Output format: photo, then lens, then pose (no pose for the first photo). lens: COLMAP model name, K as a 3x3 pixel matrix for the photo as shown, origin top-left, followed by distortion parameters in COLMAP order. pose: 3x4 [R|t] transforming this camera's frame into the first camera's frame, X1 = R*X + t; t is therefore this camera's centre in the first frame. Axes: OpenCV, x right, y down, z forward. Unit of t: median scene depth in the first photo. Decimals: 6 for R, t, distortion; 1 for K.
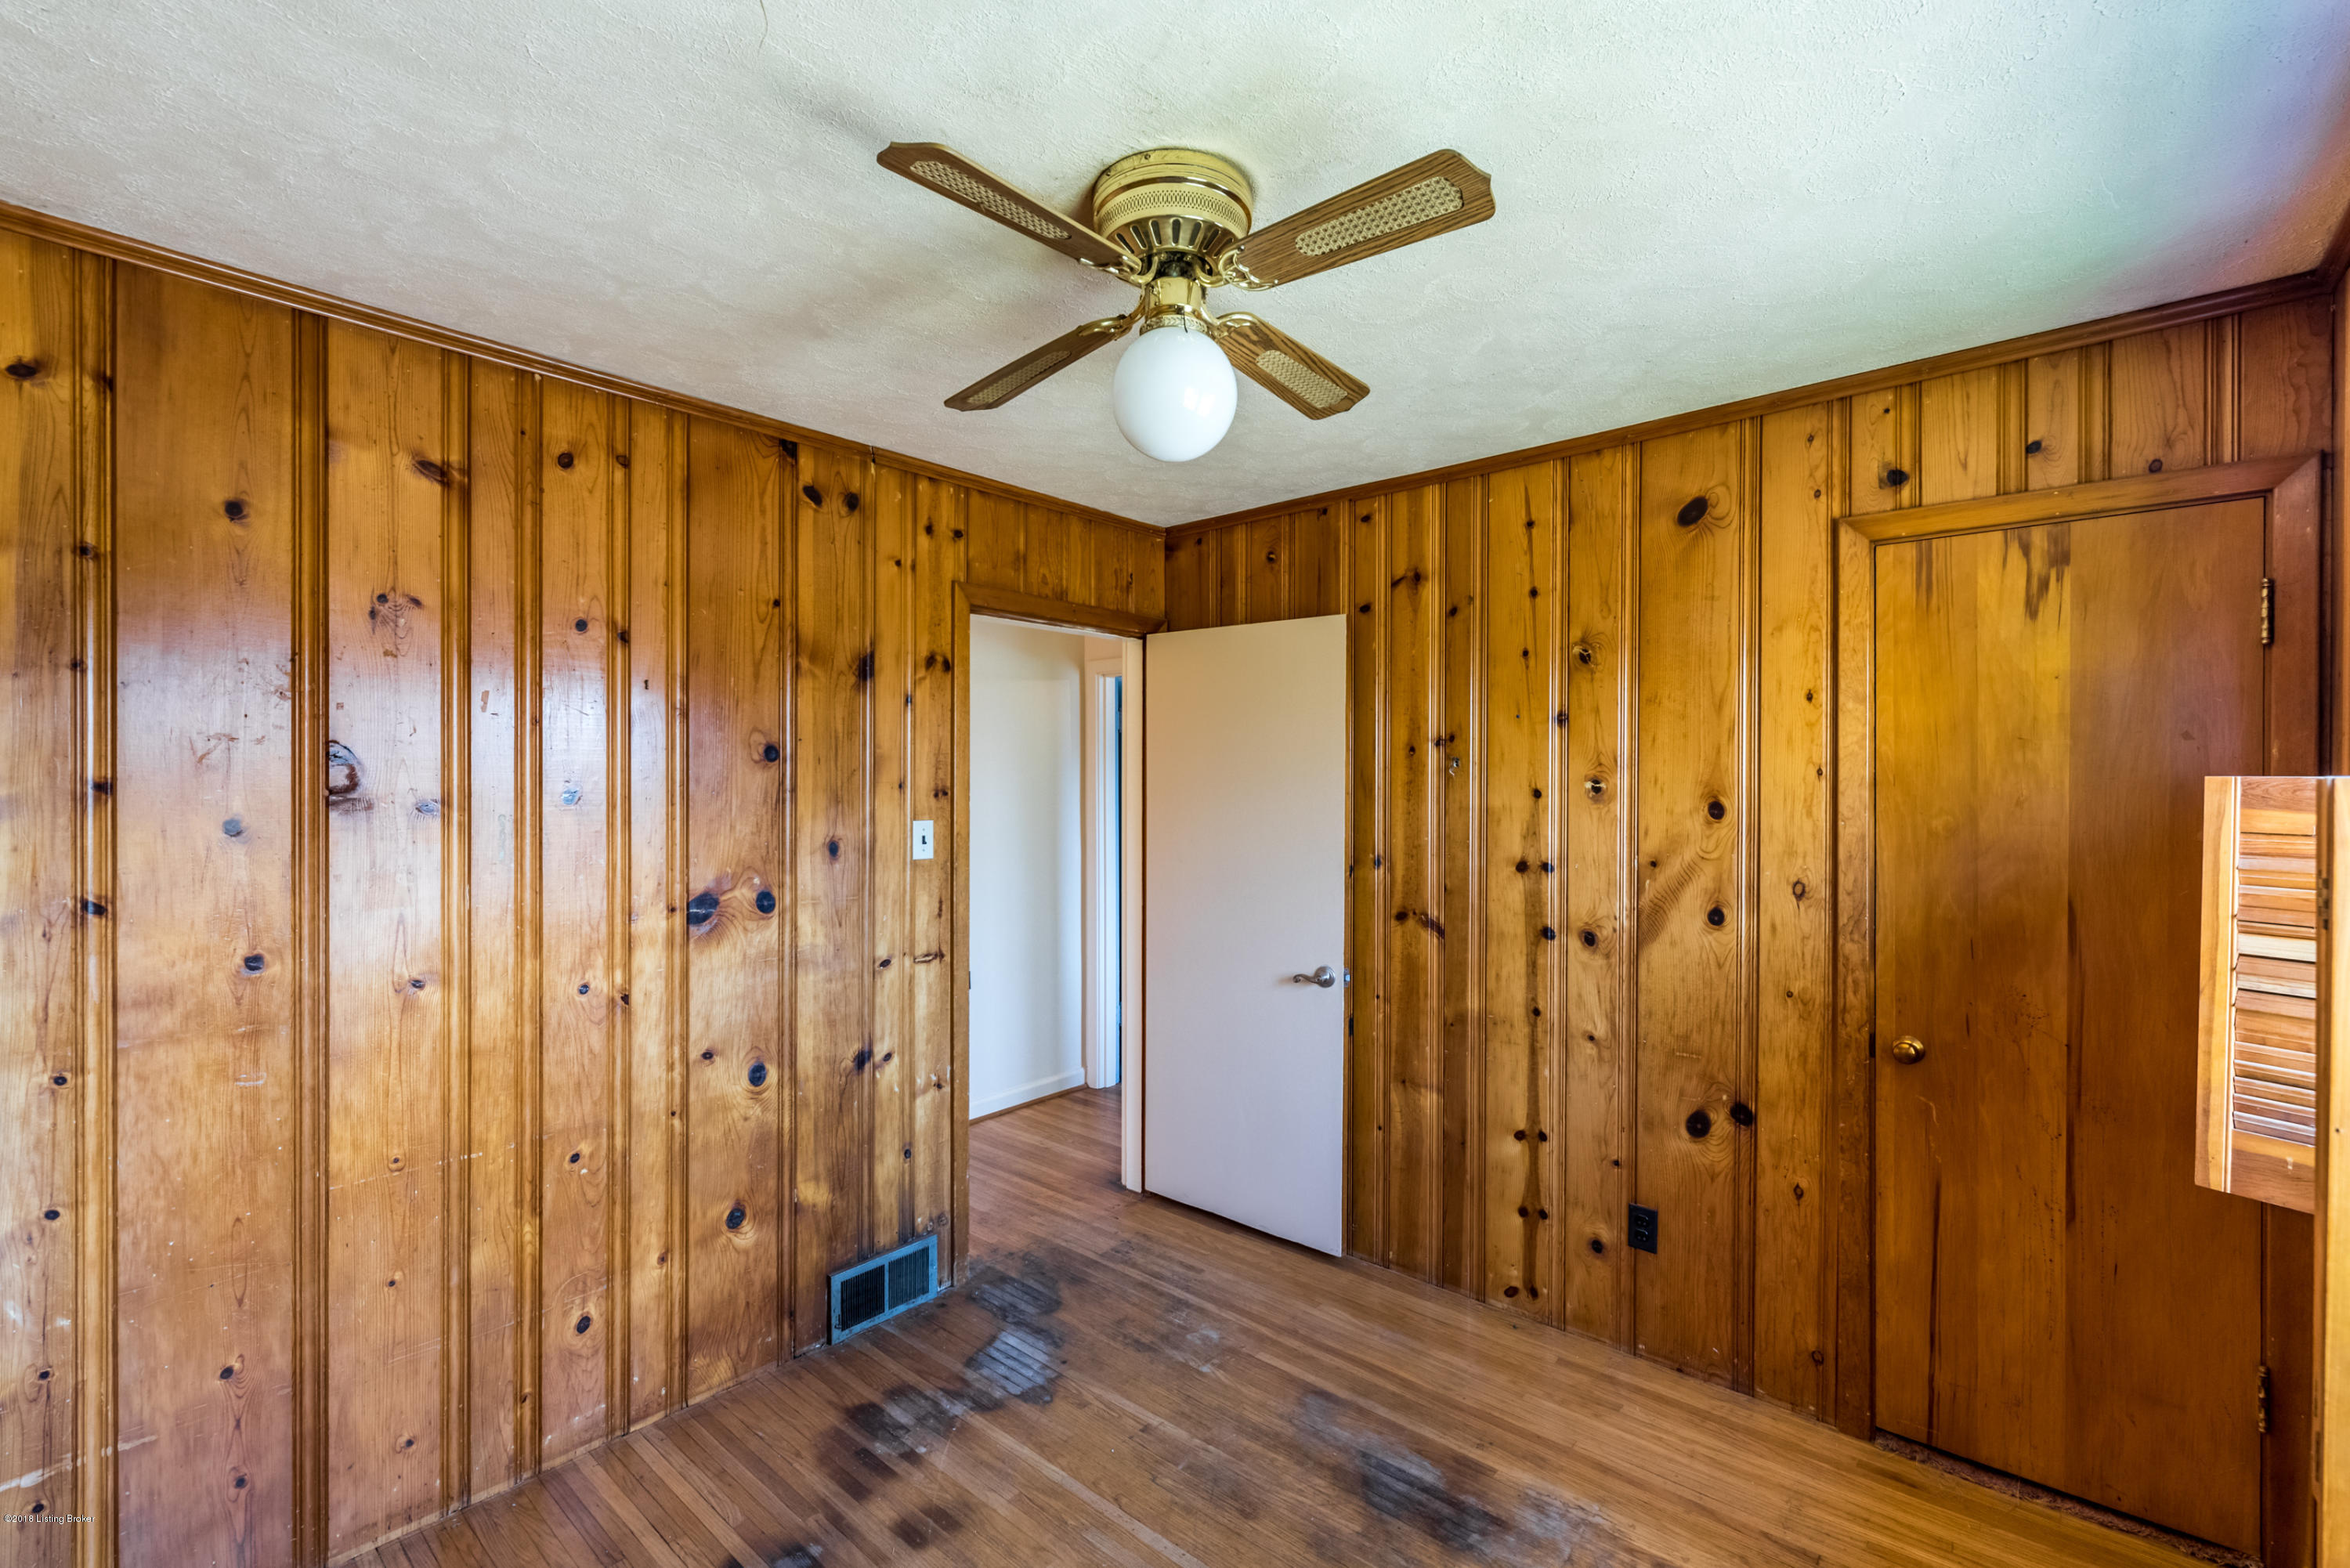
lens RADIAL K [[1016.8, 0, 1178.7], [0, 1016.8, 783.7], [0, 0, 1]] dist [0.004132, 0.000611]
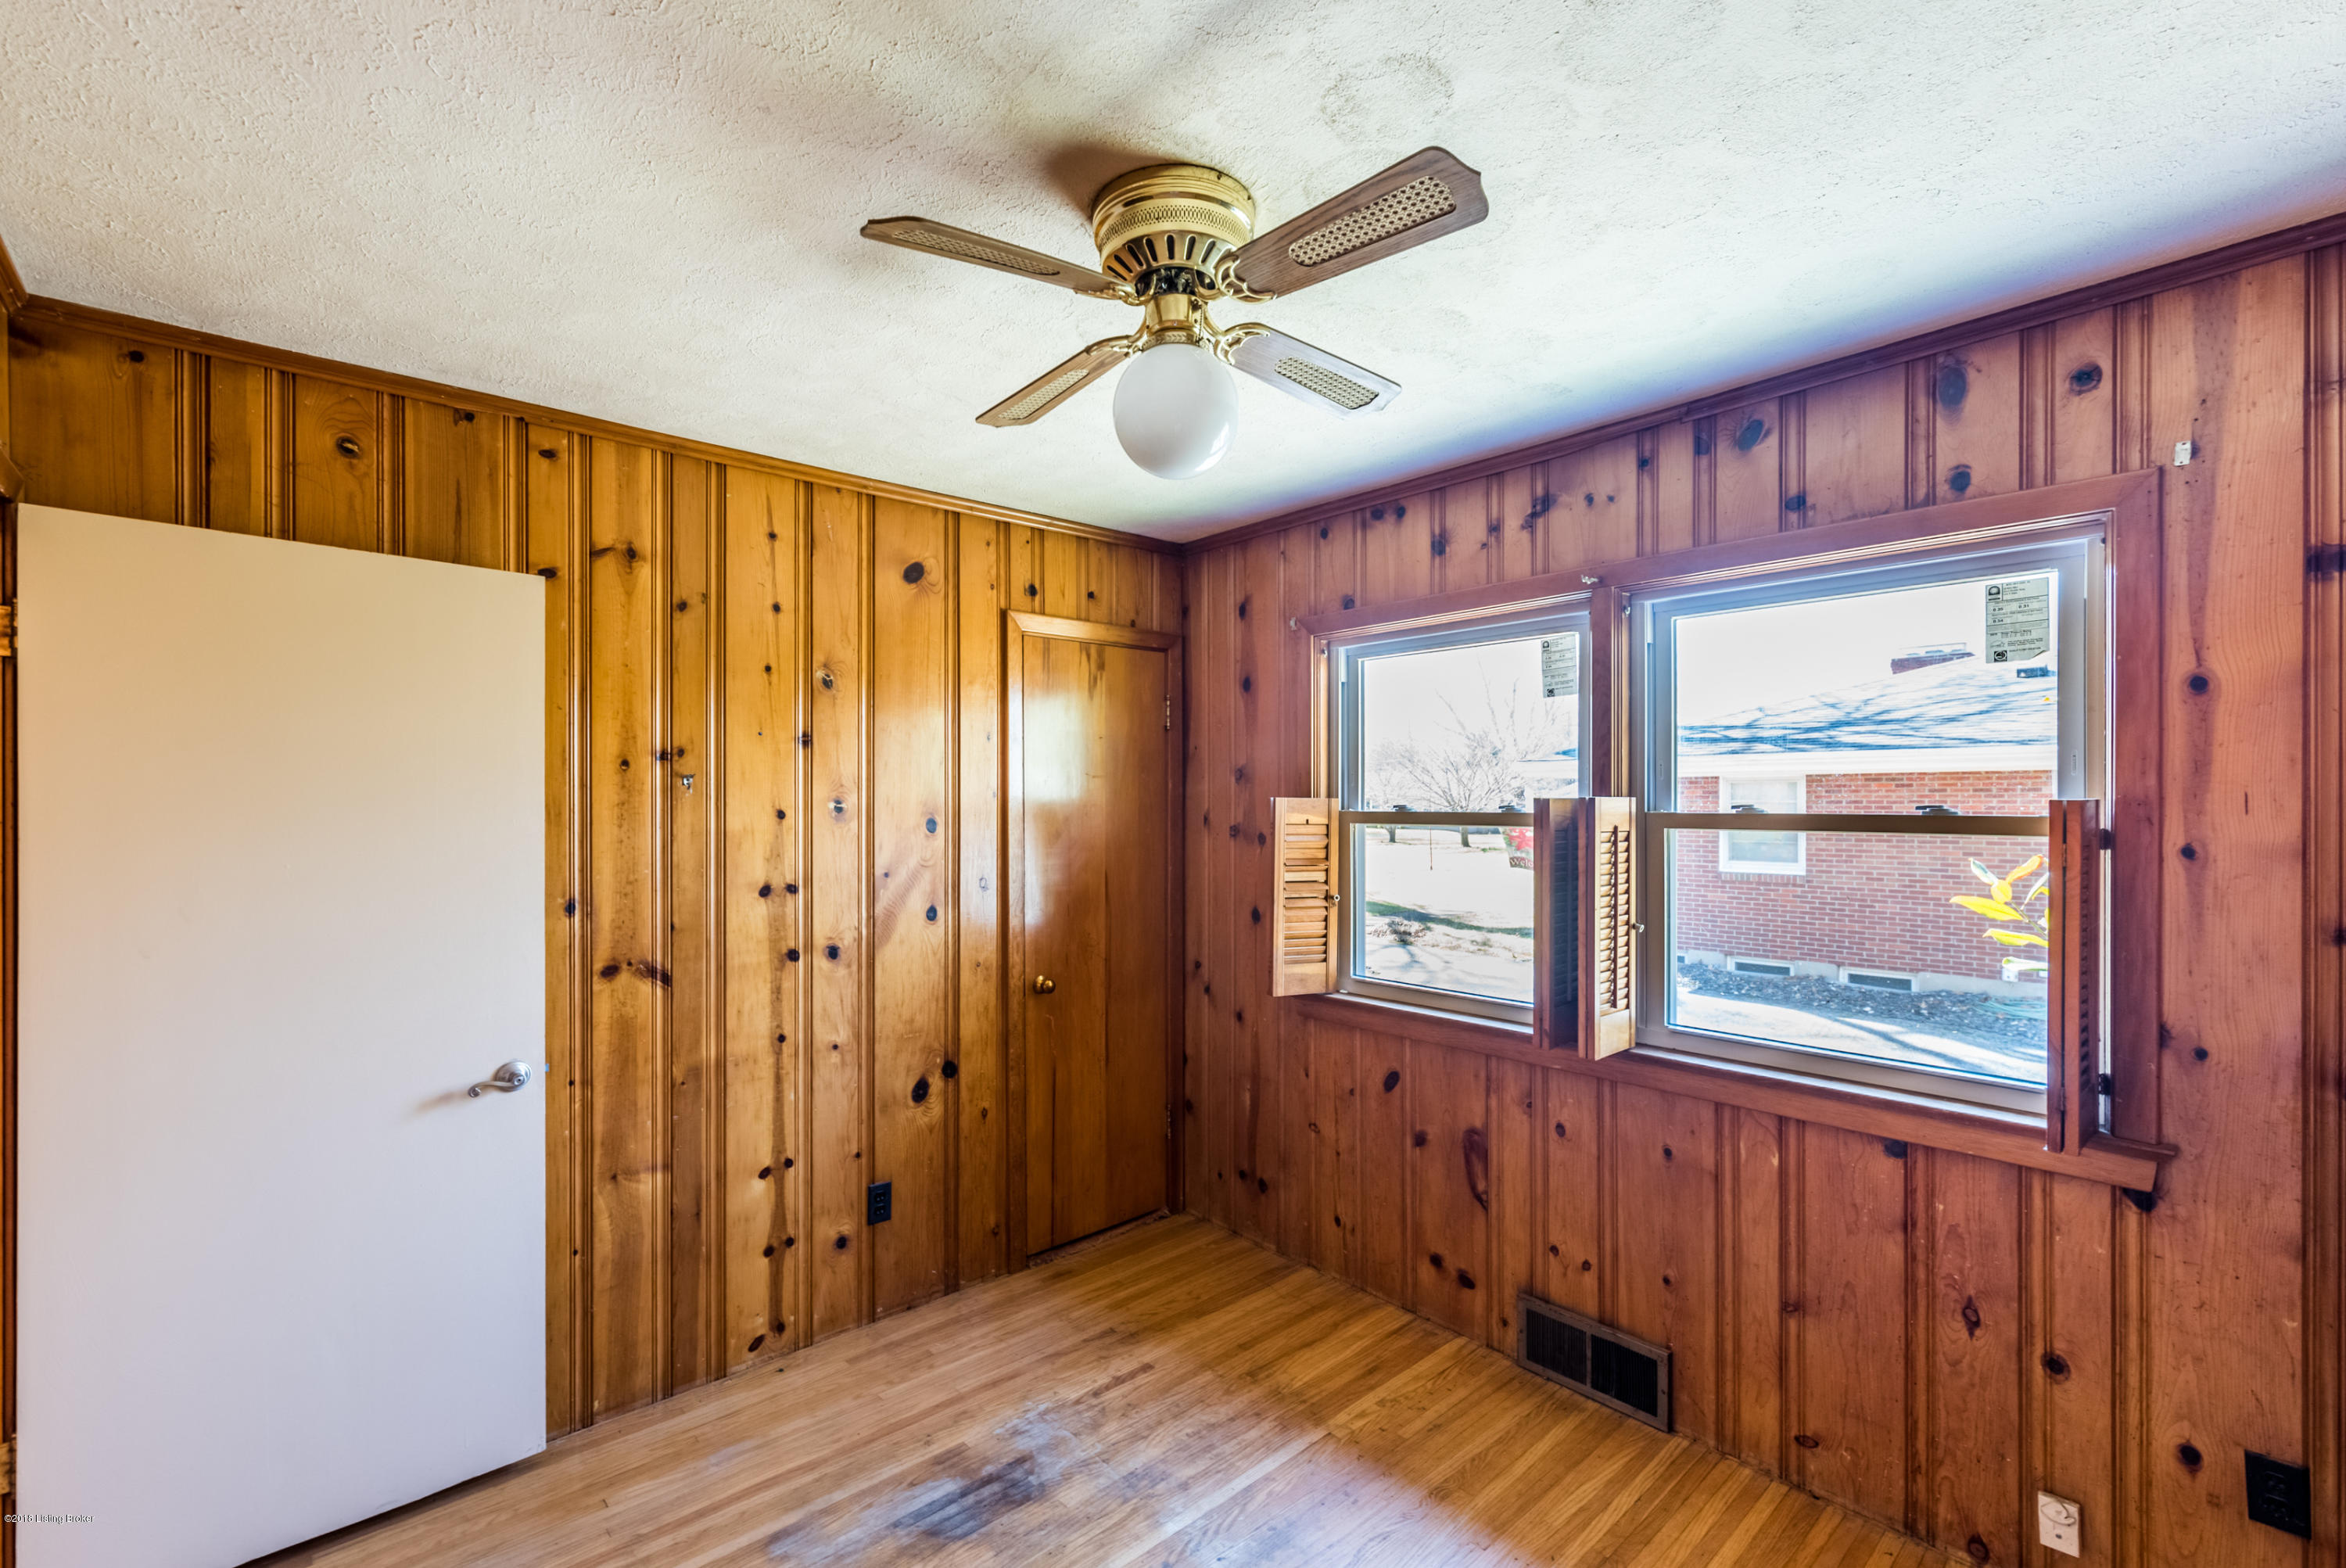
lens RADIAL K [[1025.5, 0, 1171.9], [0, 1025.5, 797.7], [0, 0, 1]] dist [0.000504, 0.000216]
pose [[0.127501, 0.001221, 0.991838, -0.594691], [0.005505, 0.999983, -0.001939, -0.002424], [-0.991823, 0.005707, 0.127492, 0.518738]]
